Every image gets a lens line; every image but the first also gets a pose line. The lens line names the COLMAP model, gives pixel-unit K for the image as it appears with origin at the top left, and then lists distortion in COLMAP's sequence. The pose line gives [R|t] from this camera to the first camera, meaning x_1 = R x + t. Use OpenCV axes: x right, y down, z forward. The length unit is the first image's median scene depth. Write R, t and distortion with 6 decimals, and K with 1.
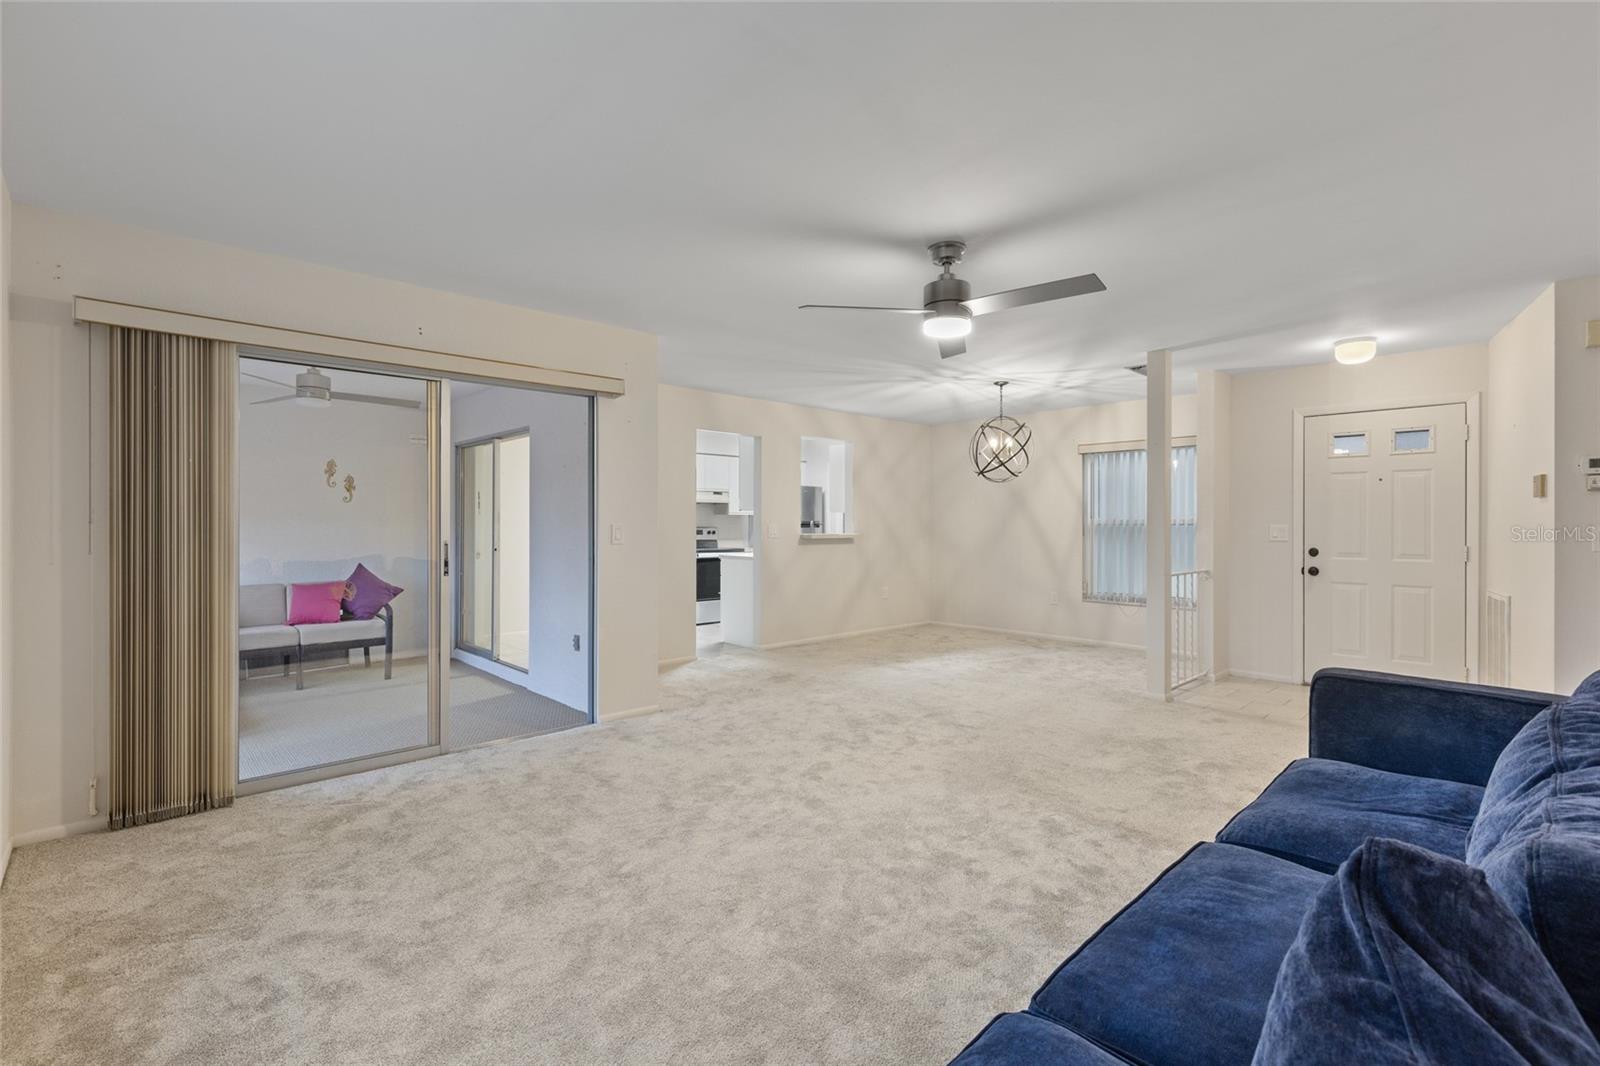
lens RADIAL K [[716.3, 0, 799.8], [0, 716.3, 525.6], [0, 0, 1]] dist [0.000799, 0.000583]
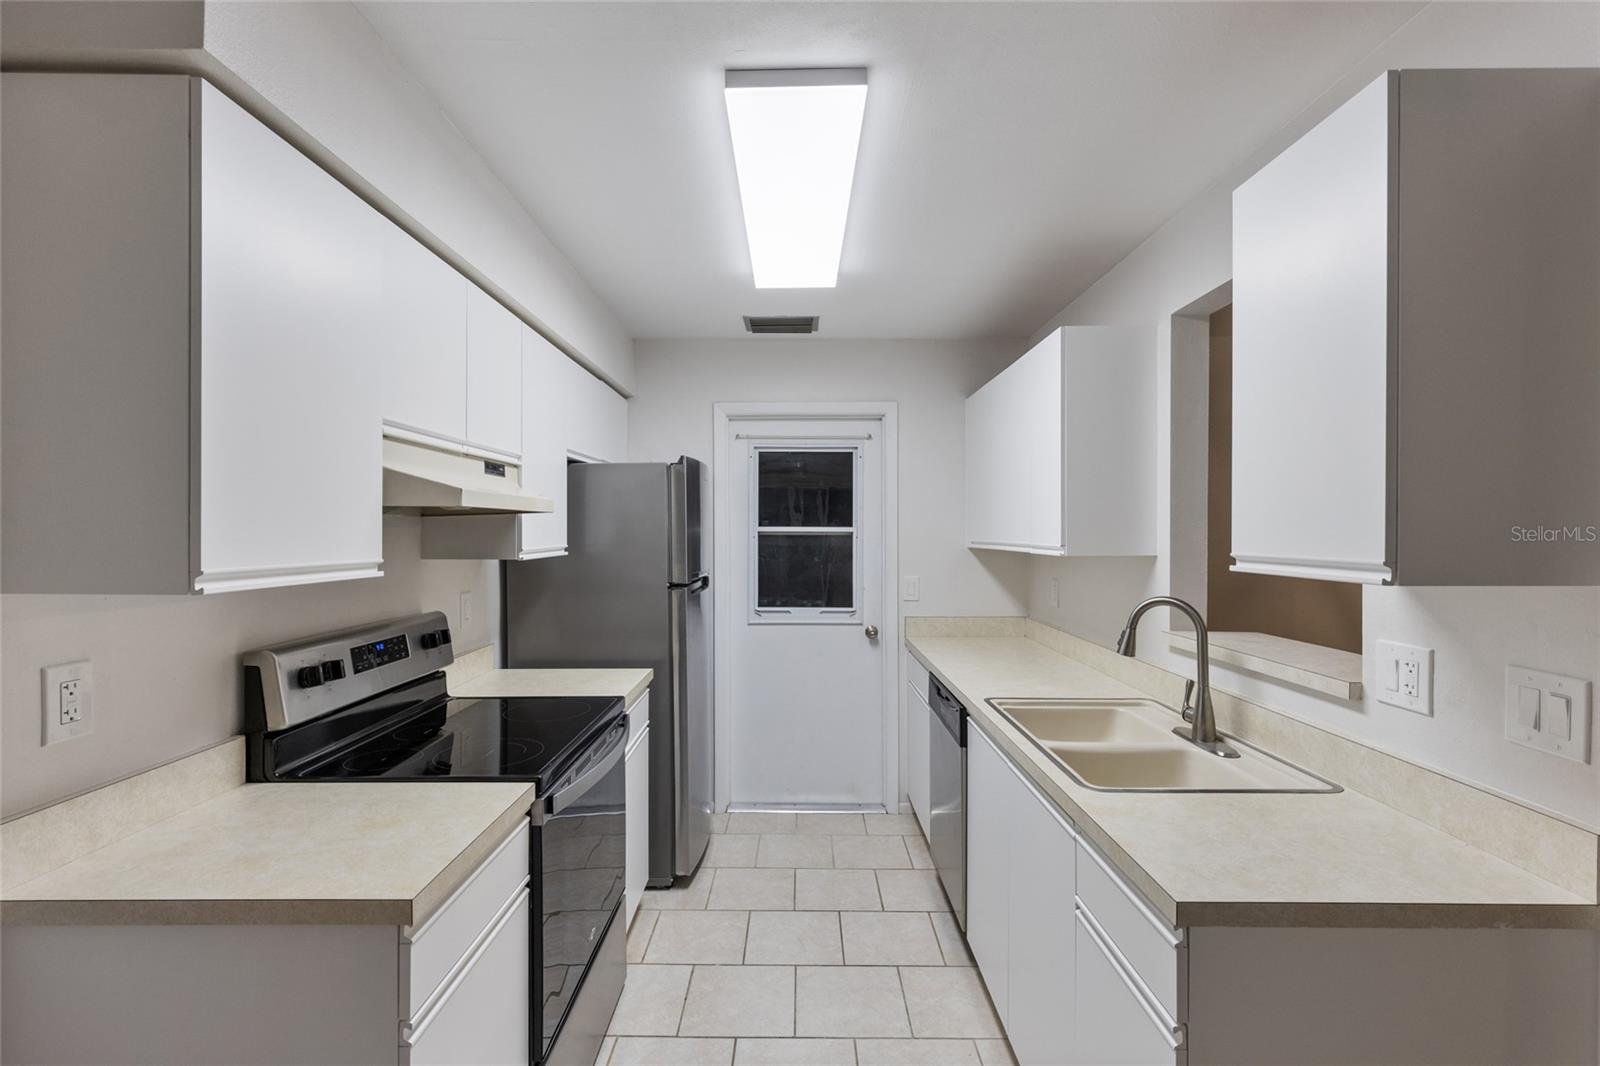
lens RADIAL K [[716.3, 0, 797.7], [0, 716.3, 534.7], [0, 0, 1]] dist [0.000799, 0.000583]
pose [[0.689082, -0.004740, 0.724668, -0.325023], [0.001124, 0.999984, 0.005473, -0.038450], [-0.724683, -0.002957, 0.689076, 1.181467]]
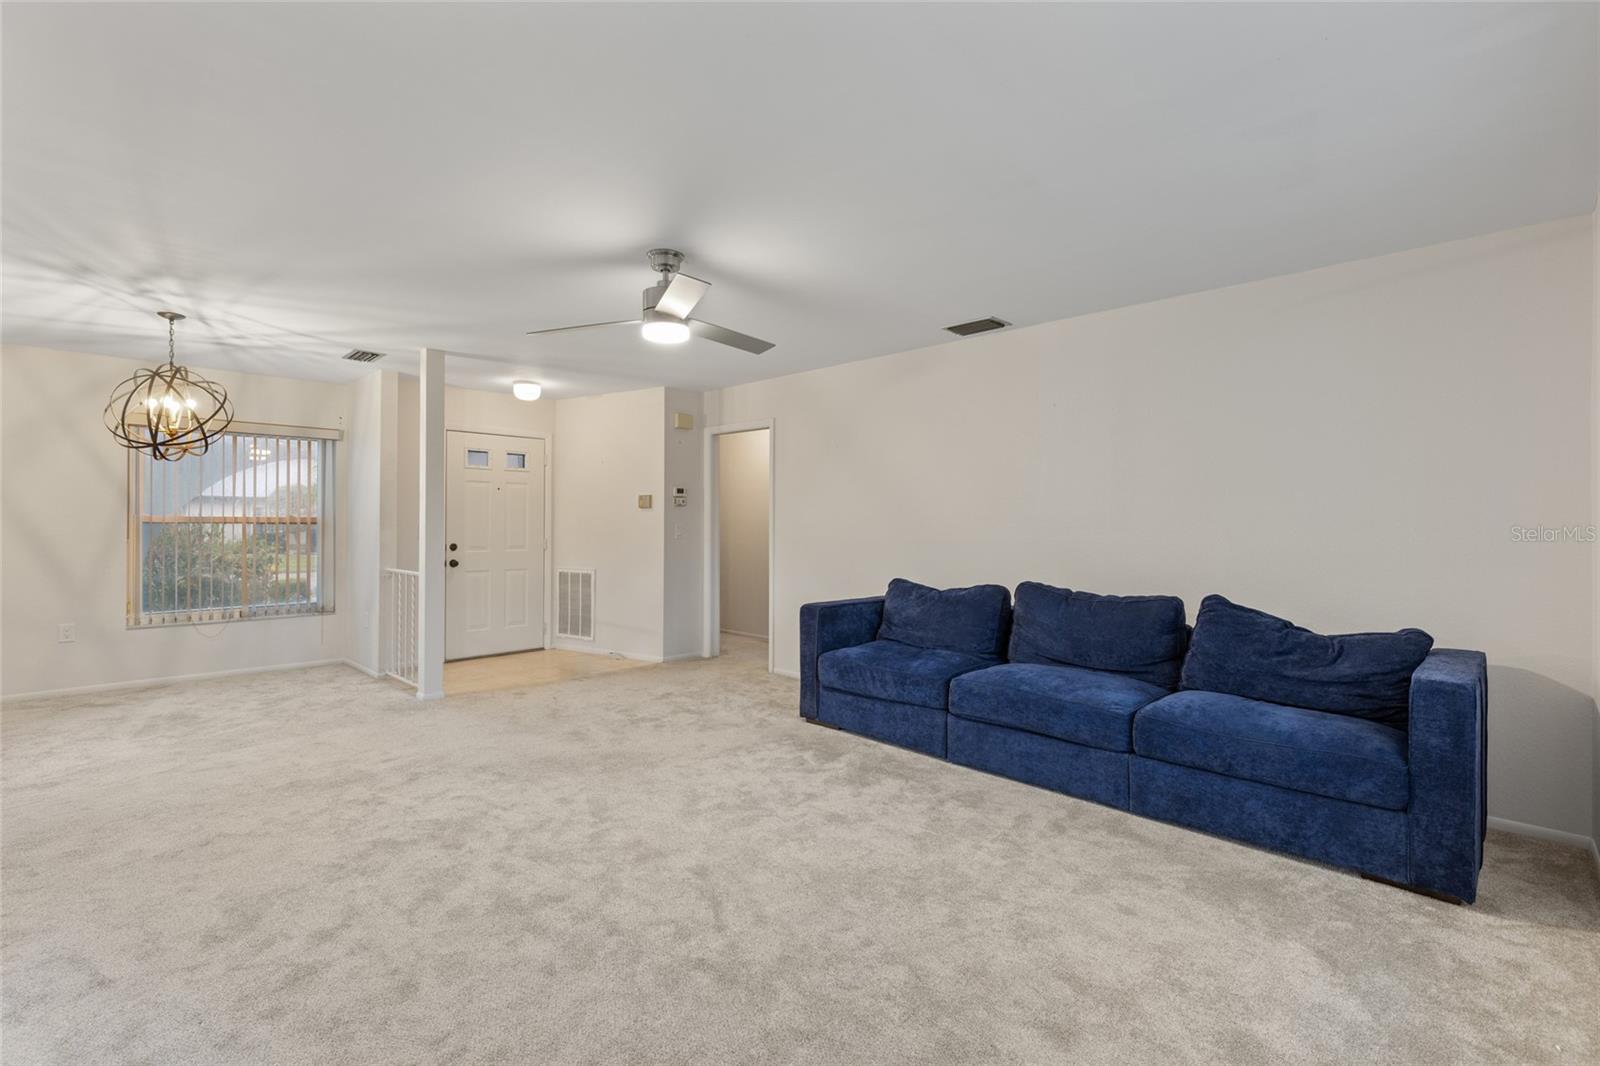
lens RADIAL K [[716.3, 0, 789.6], [0, 716.3, 528.3], [0, 0, 1]] dist [0.000799, 0.000583]
pose [[-0.026929, -0.006642, 0.999615, -0.419858], [-0.002355, 0.999976, 0.006581, -0.002556], [-0.999635, -0.002176, -0.026944, 0.433541]]
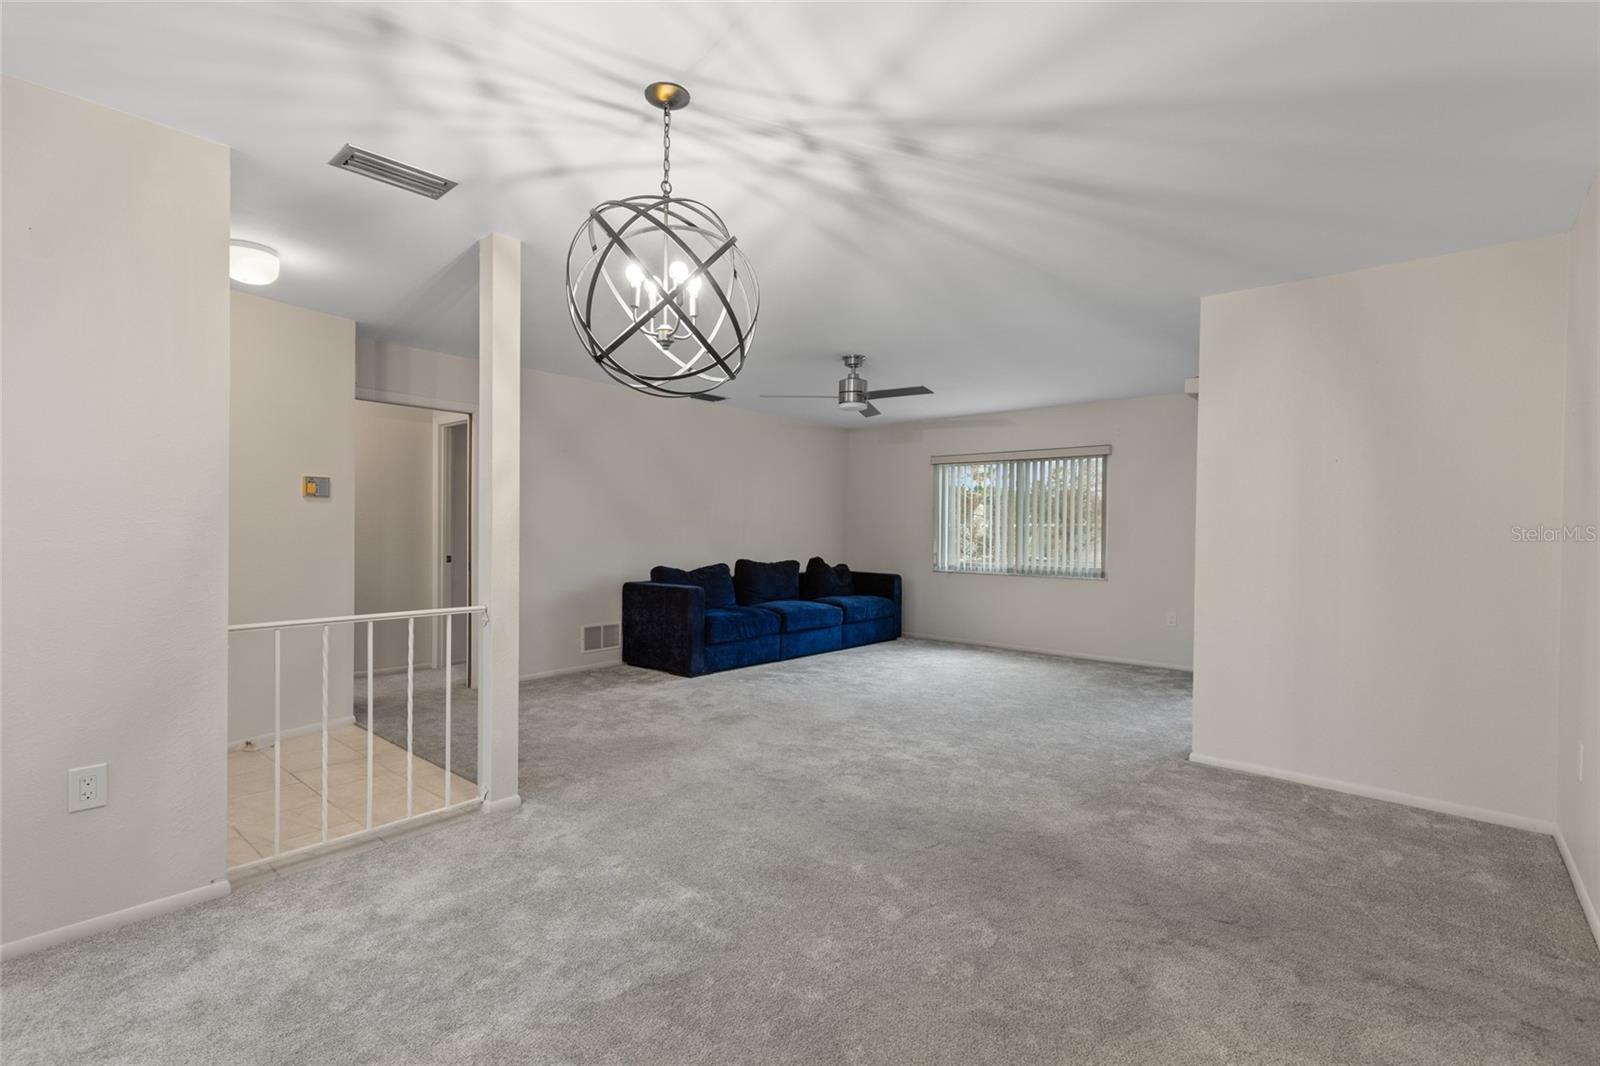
lens RADIAL K [[716.3, 0, 799.8], [0, 716.3, 532.1], [0, 0, 1]] dist [0.000799, 0.000583]
pose [[-0.996101, -0.009077, -0.087754, 0.247062], [-0.009529, 0.999943, 0.004737, 0.000948], [0.087706, 0.005555, -0.996131, 1.343018]]
